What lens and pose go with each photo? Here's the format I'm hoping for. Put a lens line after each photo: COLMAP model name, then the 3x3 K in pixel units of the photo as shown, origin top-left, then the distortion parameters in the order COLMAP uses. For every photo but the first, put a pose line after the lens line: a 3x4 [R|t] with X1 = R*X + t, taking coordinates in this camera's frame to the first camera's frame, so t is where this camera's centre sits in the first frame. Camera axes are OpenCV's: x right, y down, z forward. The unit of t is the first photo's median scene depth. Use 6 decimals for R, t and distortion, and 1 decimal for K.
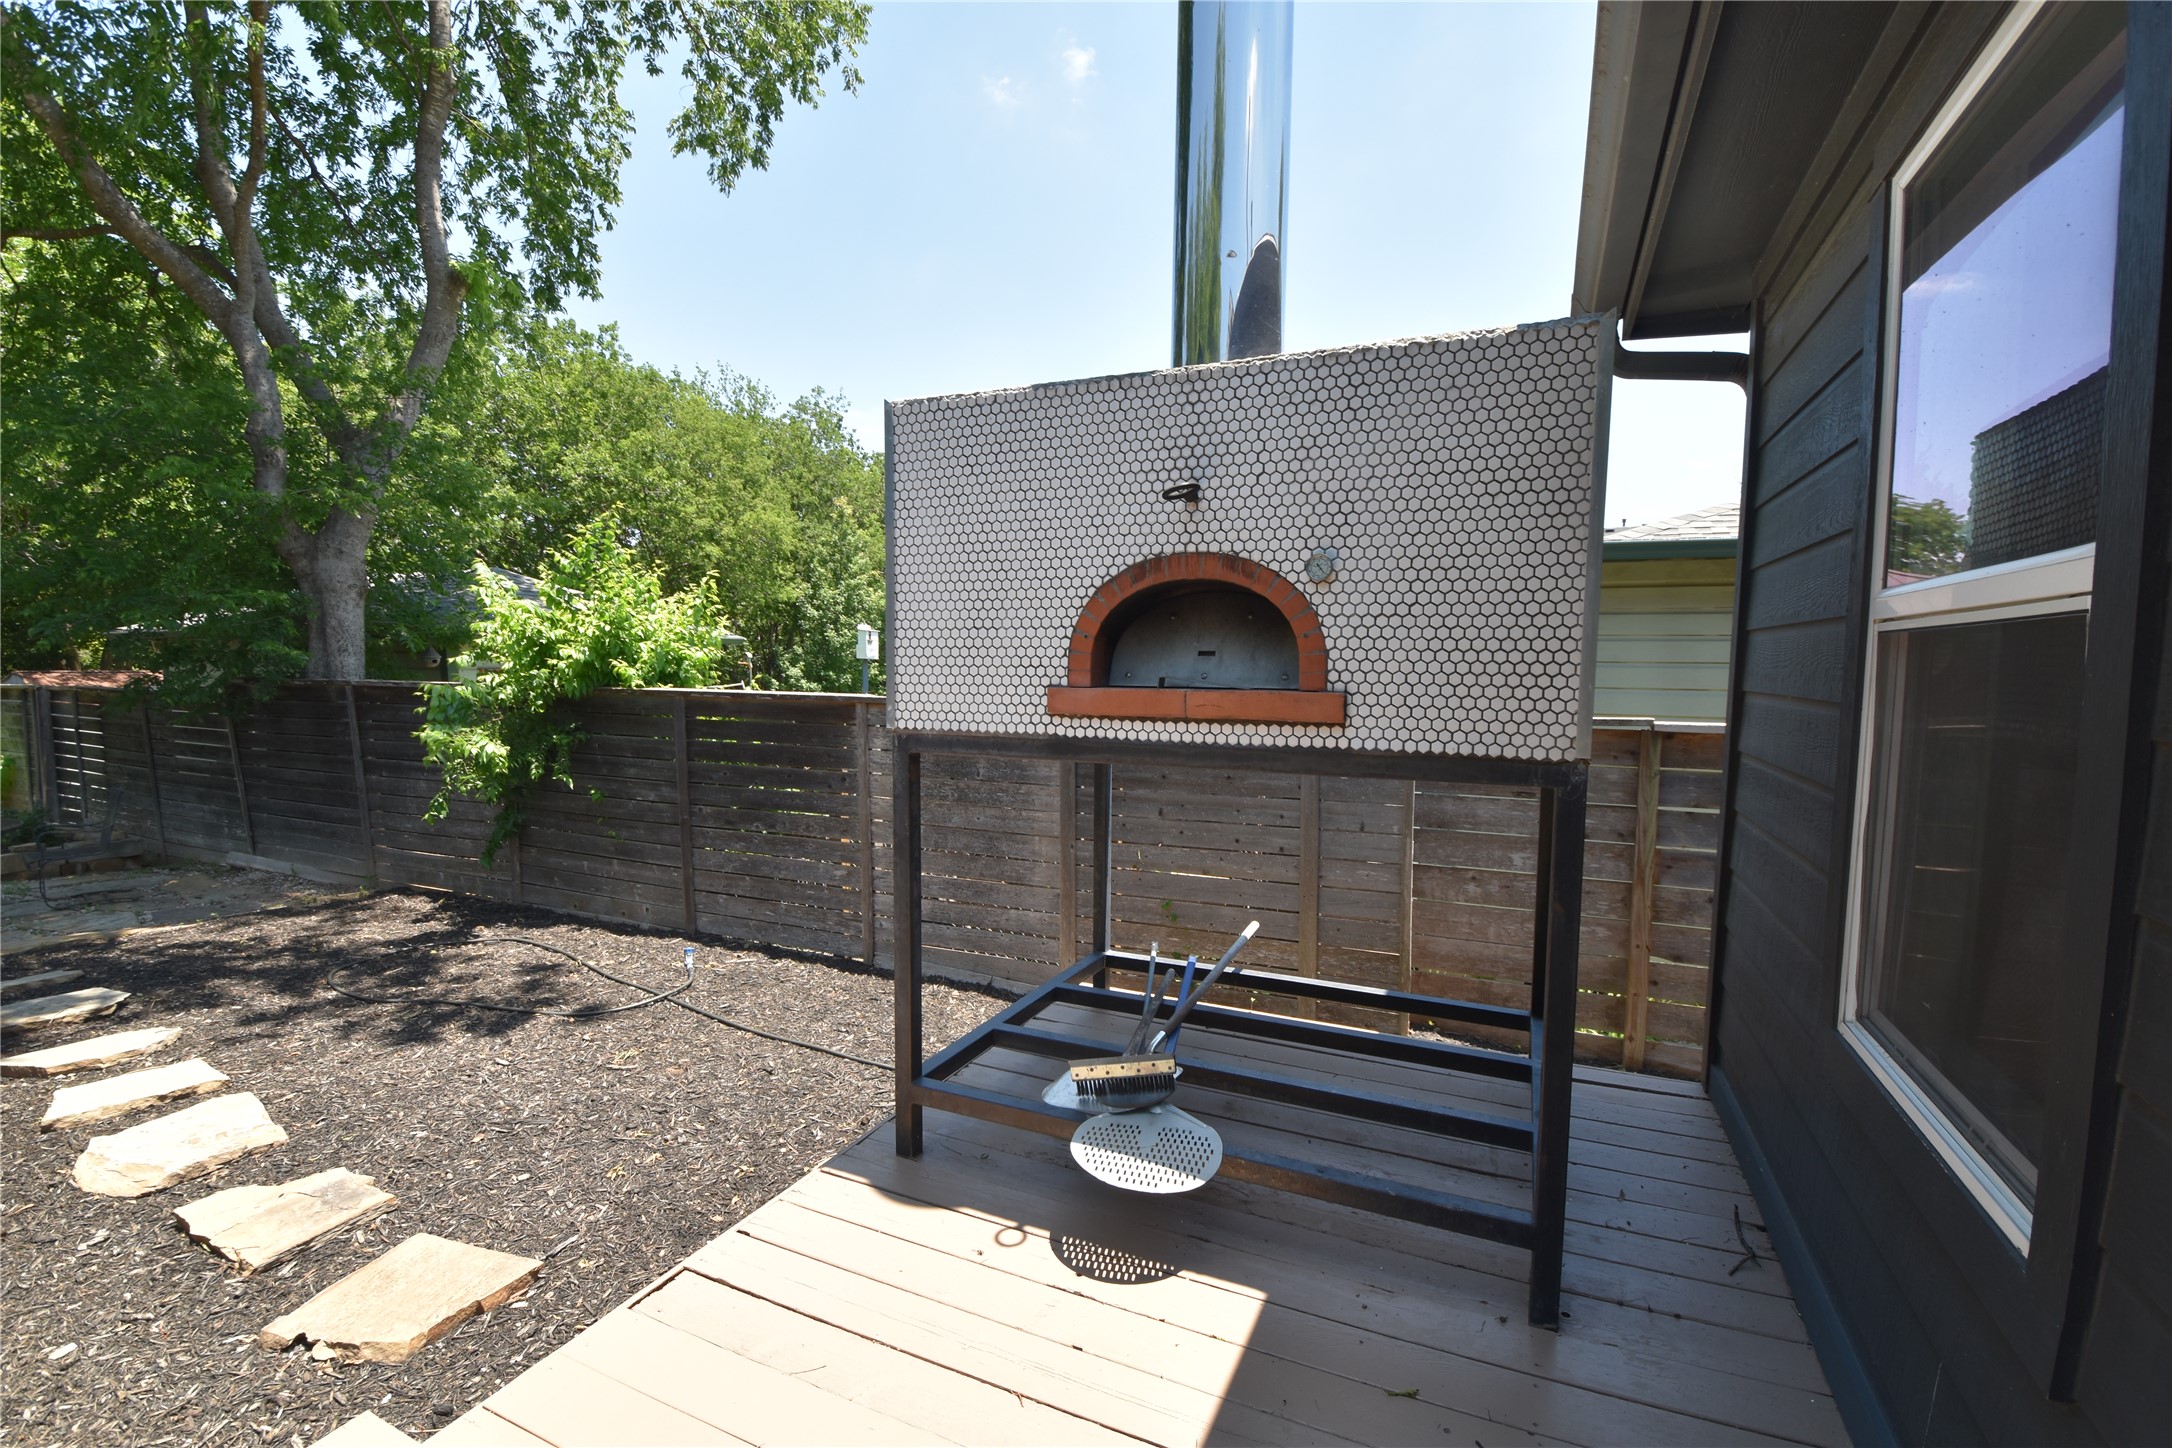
lens RADIAL K [[964.0, 0, 1099.5], [0, 964.0, 734.1], [0, 0, 1]] dist [0.001294, -0.013461]
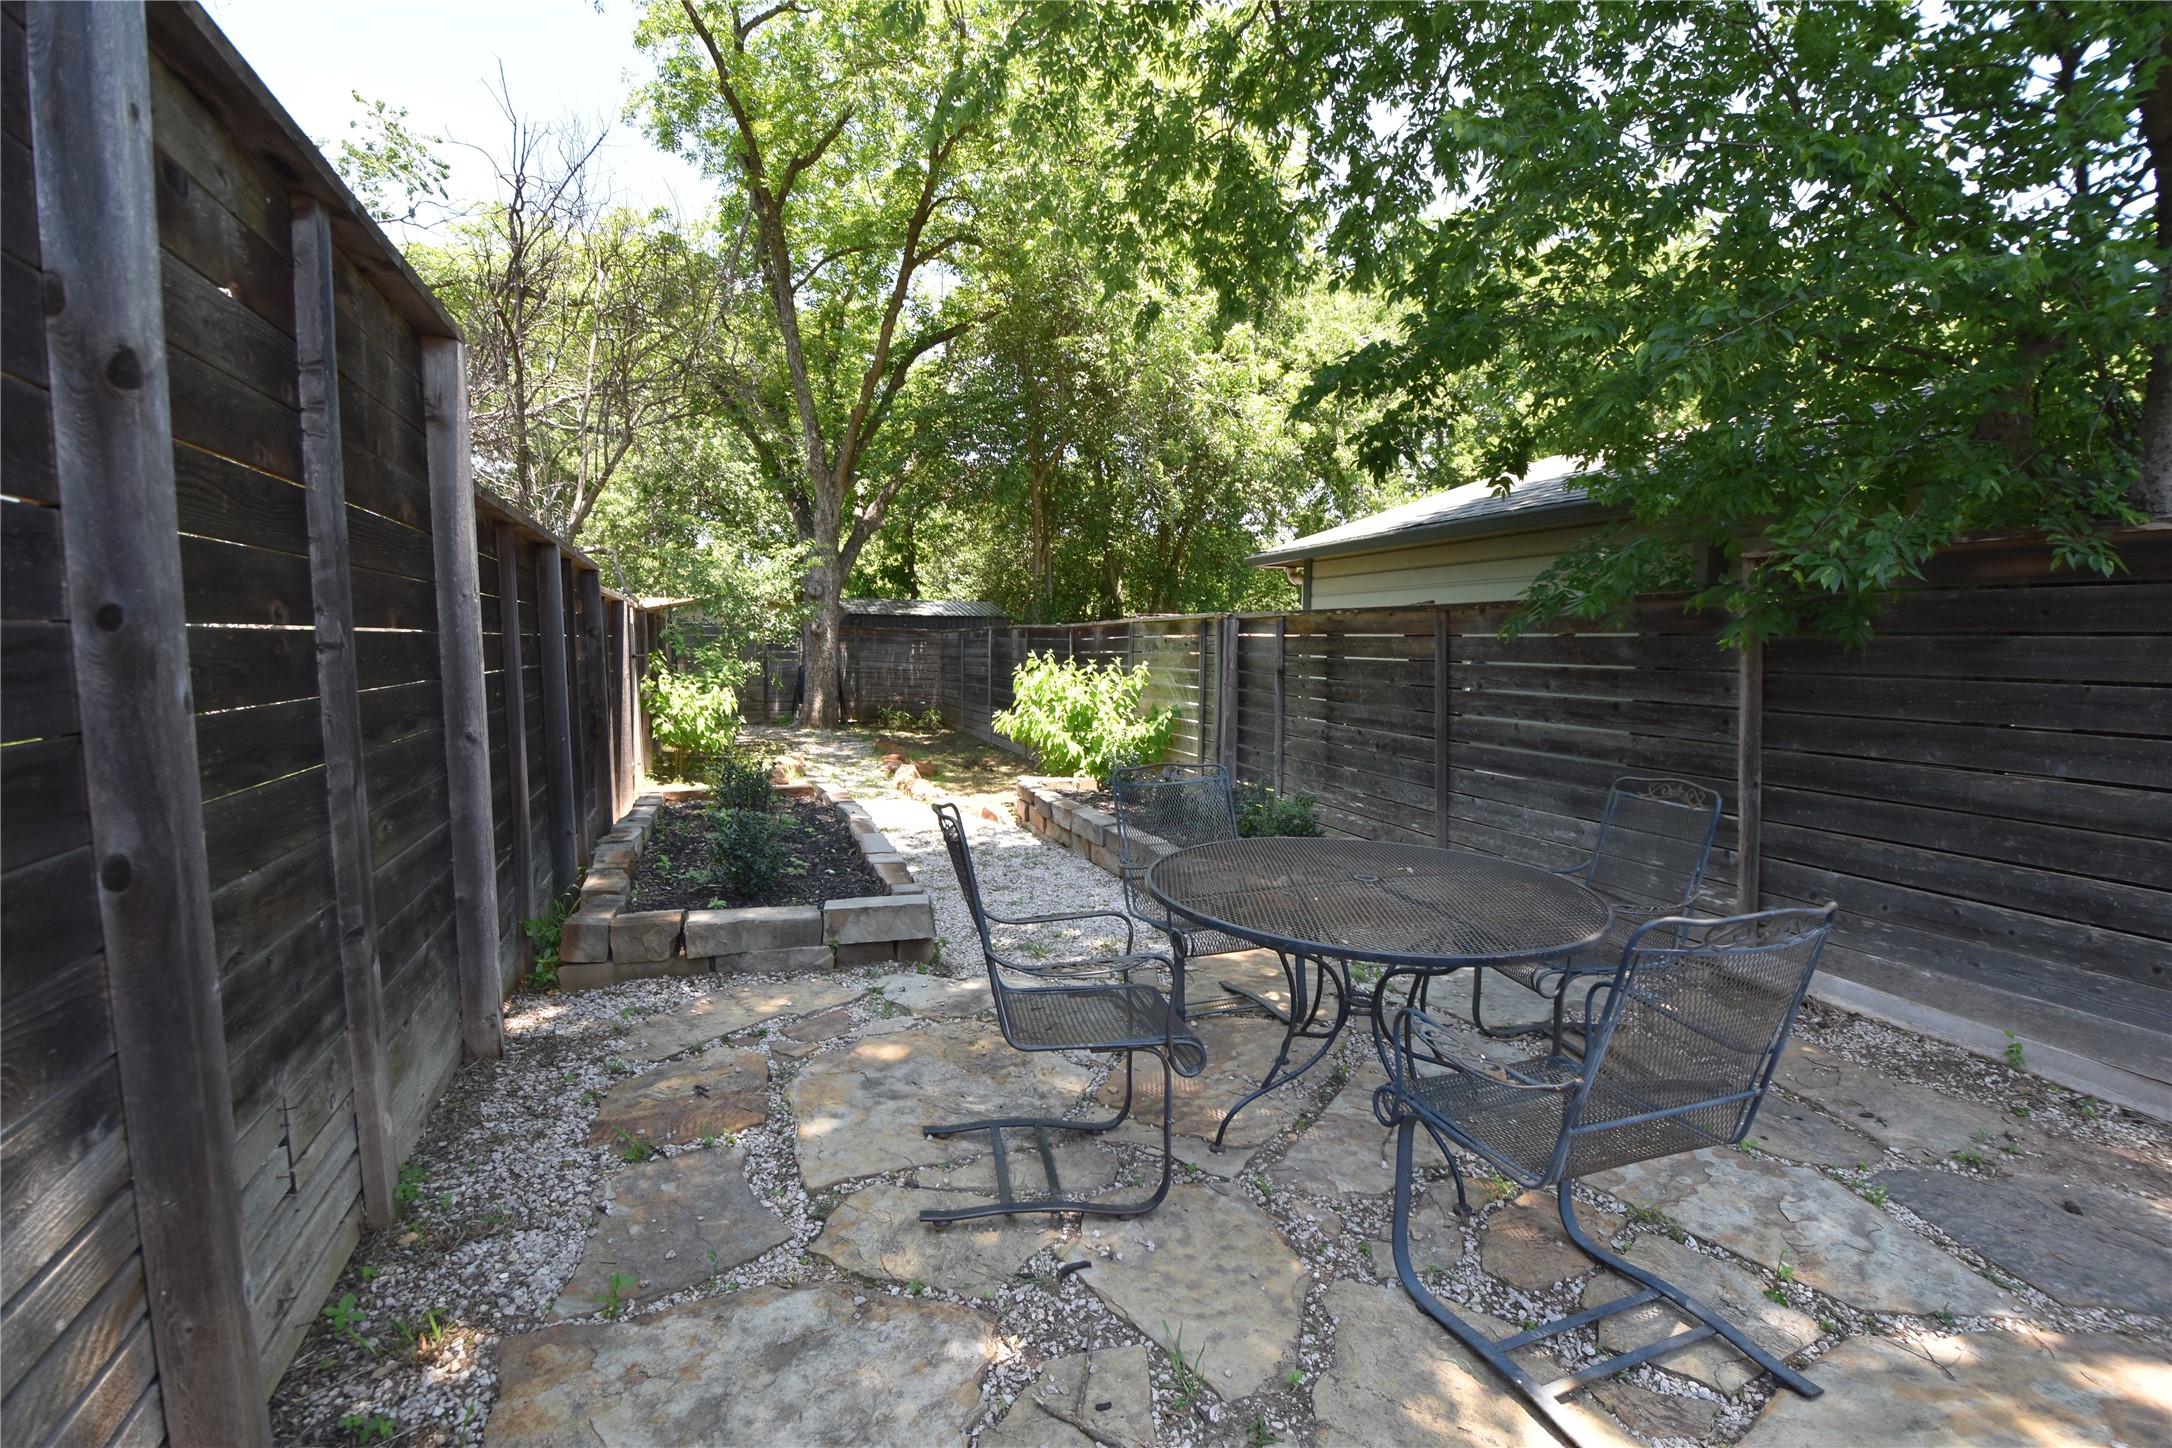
lens RADIAL K [[964.0, 0, 1084.2], [0, 964.0, 736.1], [0, 0, 1]] dist [0.001294, -0.013461]
pose [[0.717892, 0.067620, -0.692863, -1.119172], [-0.057684, 0.997627, 0.037596, 0.036528], [0.693761, 0.012978, 0.720089, 0.634052]]
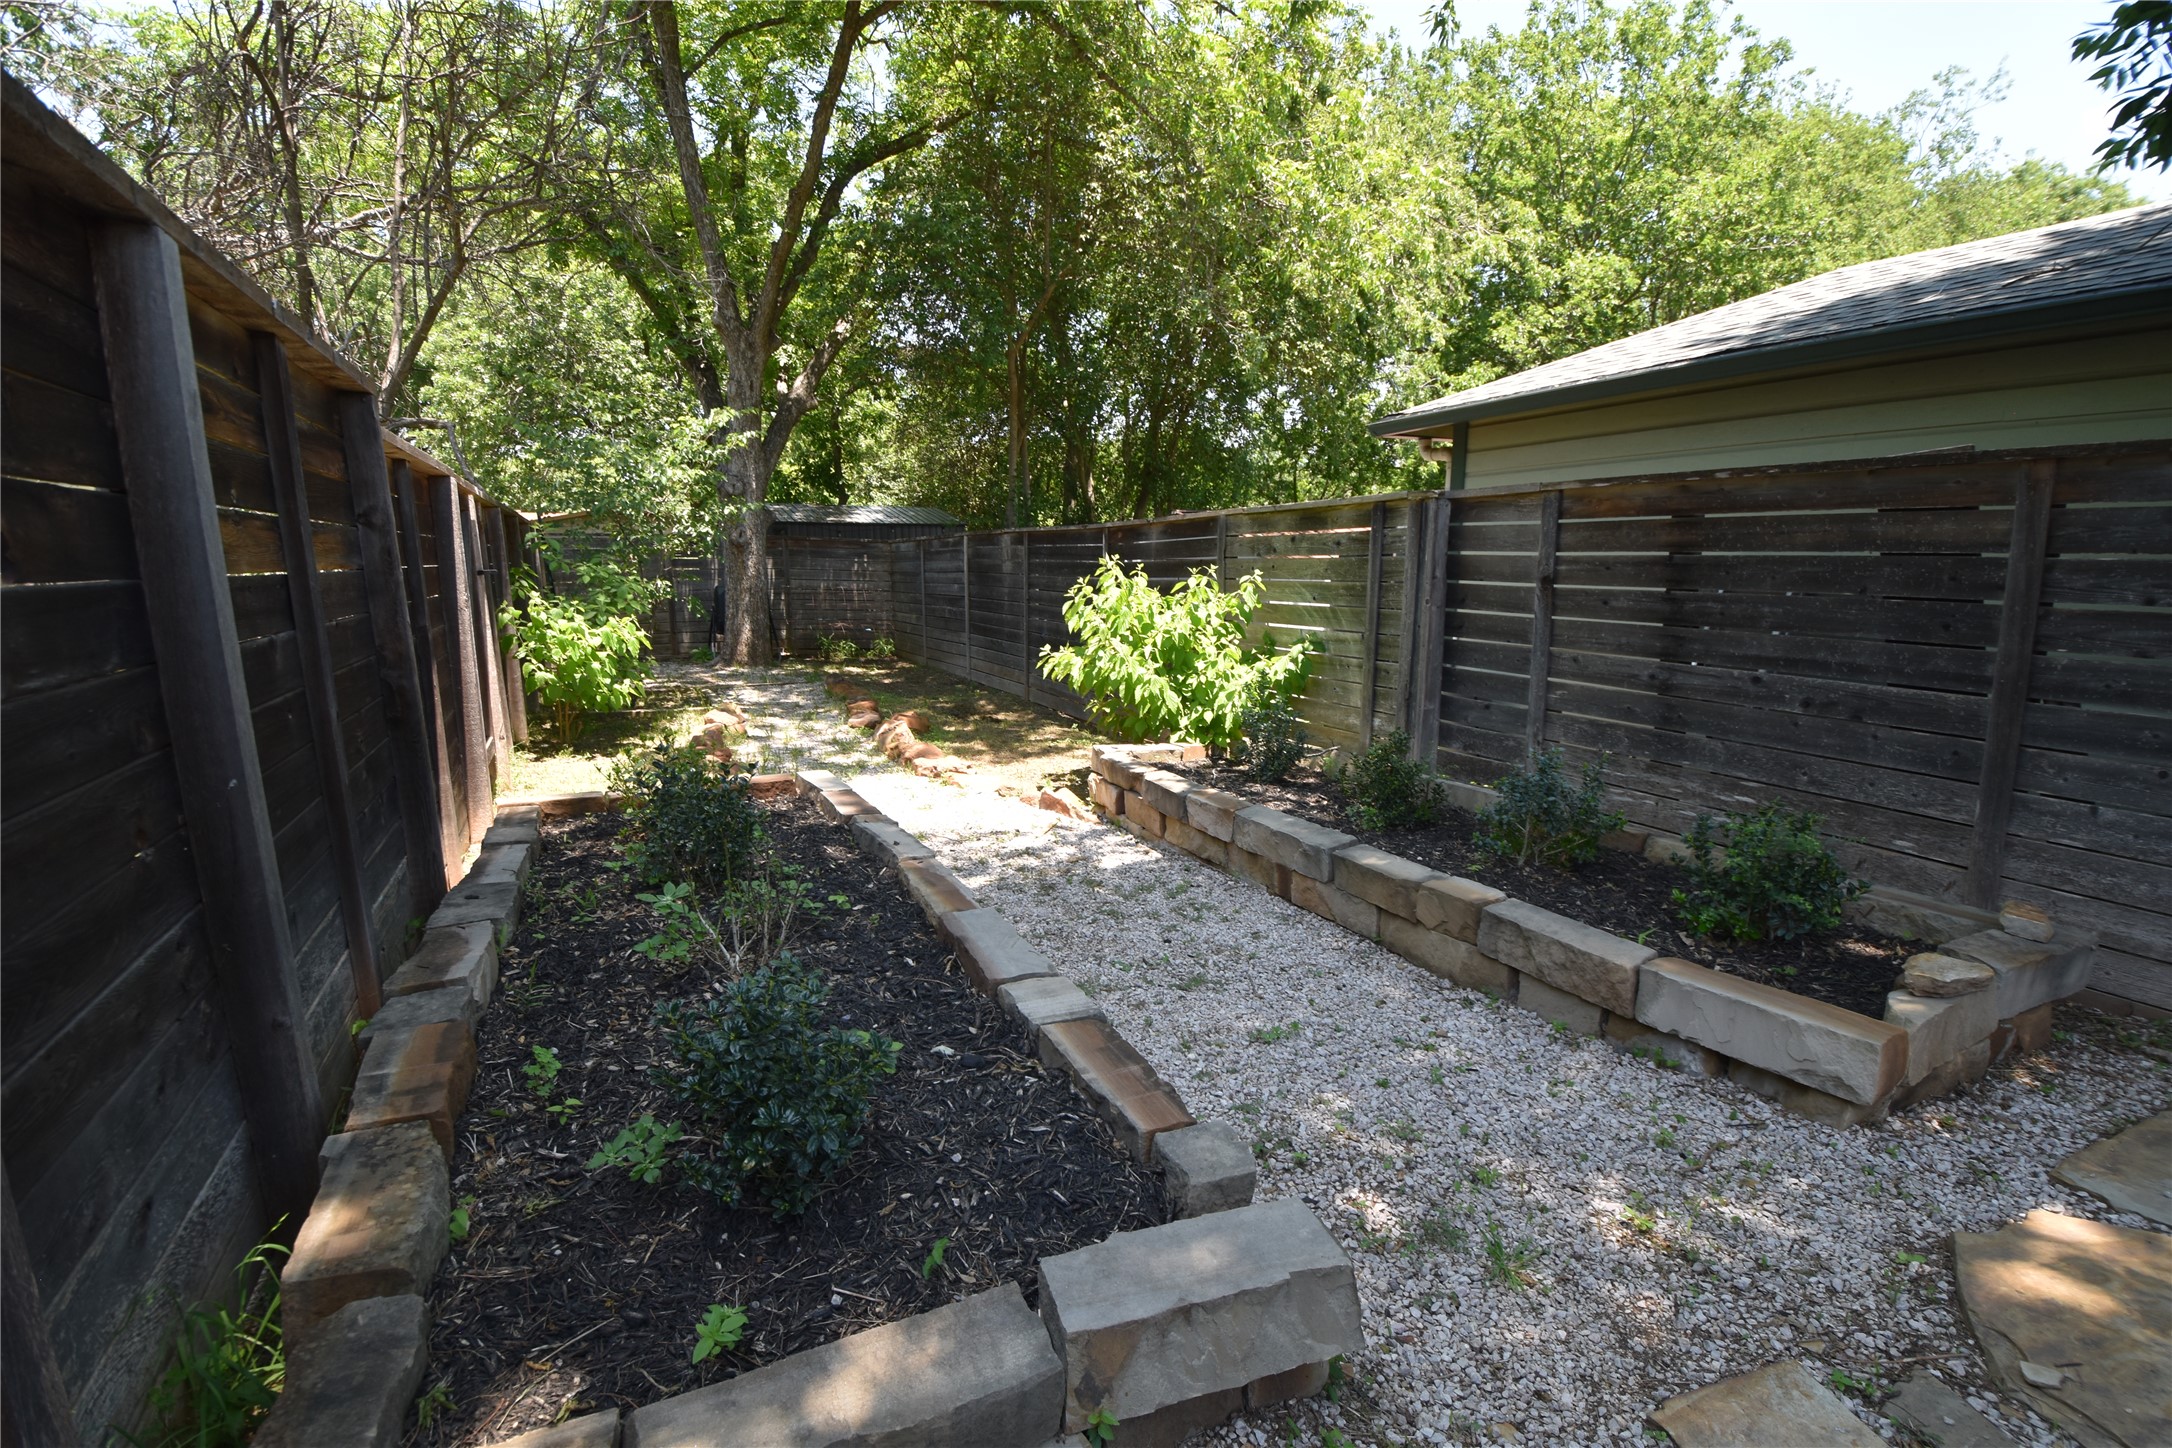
lens RADIAL K [[964.0, 0, 1081.0], [0, 964.0, 735.3], [0, 0, 1]] dist [0.001294, -0.013461]
pose [[0.781259, 0.103140, -0.615626, -1.556891], [-0.039322, 0.992428, 0.116366, 0.035162], [0.622967, -0.066704, 0.779399, 0.824054]]
